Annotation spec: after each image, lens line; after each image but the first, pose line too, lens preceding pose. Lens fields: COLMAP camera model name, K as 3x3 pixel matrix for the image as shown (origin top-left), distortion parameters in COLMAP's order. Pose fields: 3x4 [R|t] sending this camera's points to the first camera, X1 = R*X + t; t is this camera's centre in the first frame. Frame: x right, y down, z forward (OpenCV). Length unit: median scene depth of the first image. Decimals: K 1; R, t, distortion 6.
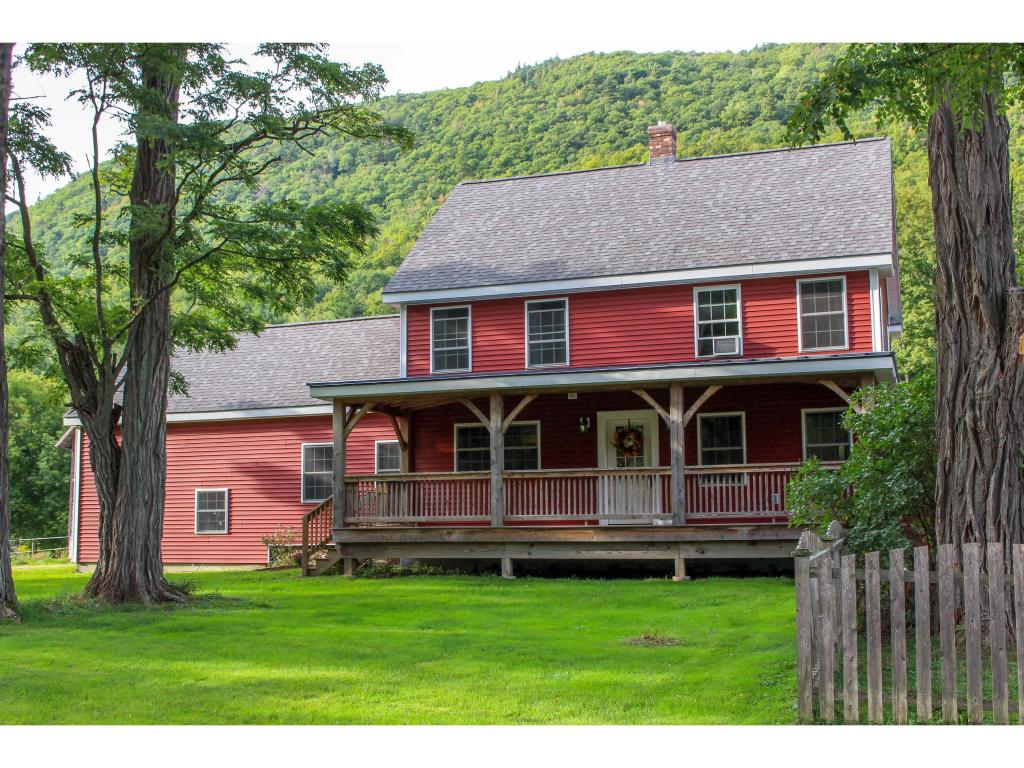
lens RADIAL K [[1238.9, 0, 510.5], [0, 1238.9, 386.6], [0, 0, 1]] dist [-0.025491, 0.000000]
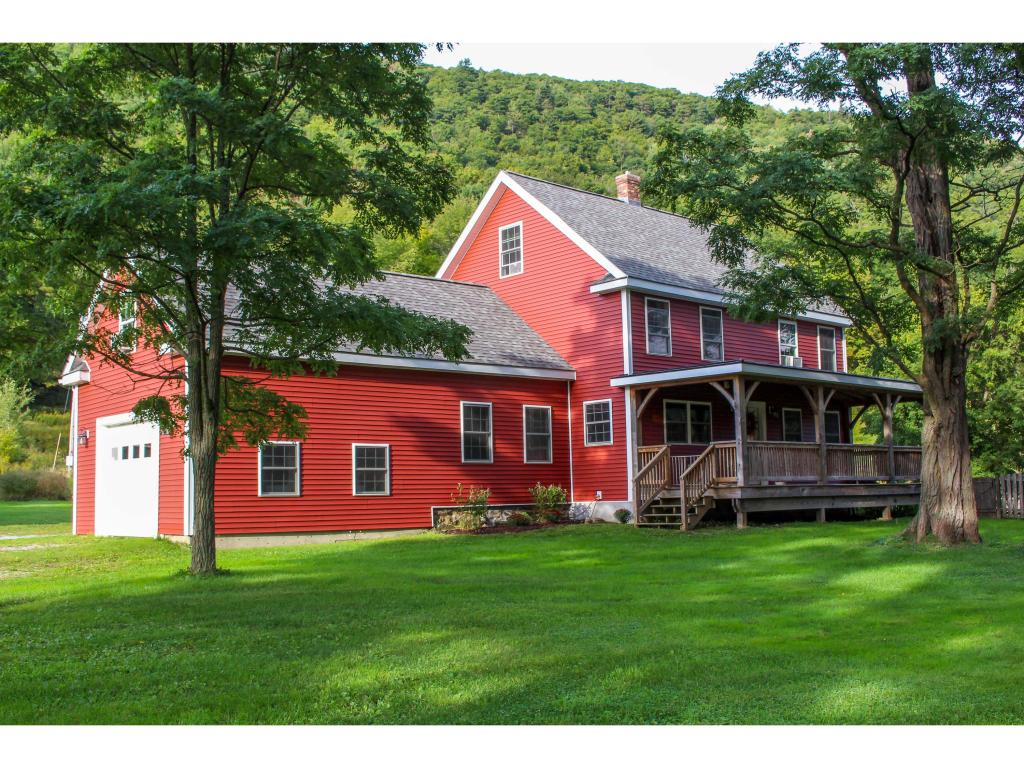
lens RADIAL K [[1058.7, 0, 515.9], [0, 1058.7, 373.3], [0, 0, 1]] dist [-0.079783, 0.000000]
pose [[0.477069, 0.100263, 0.873128, -0.986534], [-0.092525, 0.993680, -0.063551, 0.082326], [-0.873982, -0.050468, 0.483331, 0.639981]]
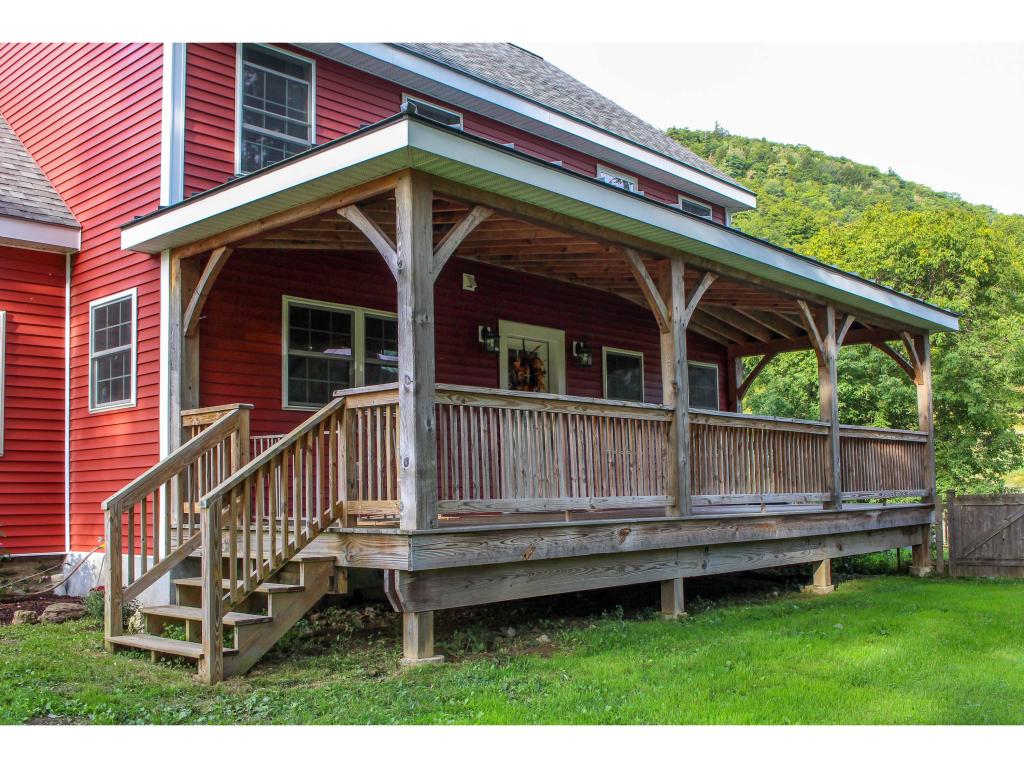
lens RADIAL K [[1017.5, 0, 507.5], [0, 1017.5, 394.6], [0, 0, 1]] dist [-0.085756, 0.000000]
pose [[0.384486, 0.093271, 0.918407, -0.357106], [-0.100285, 0.993215, -0.058885, 0.081012], [-0.917667, -0.069462, 0.391231, 0.773208]]
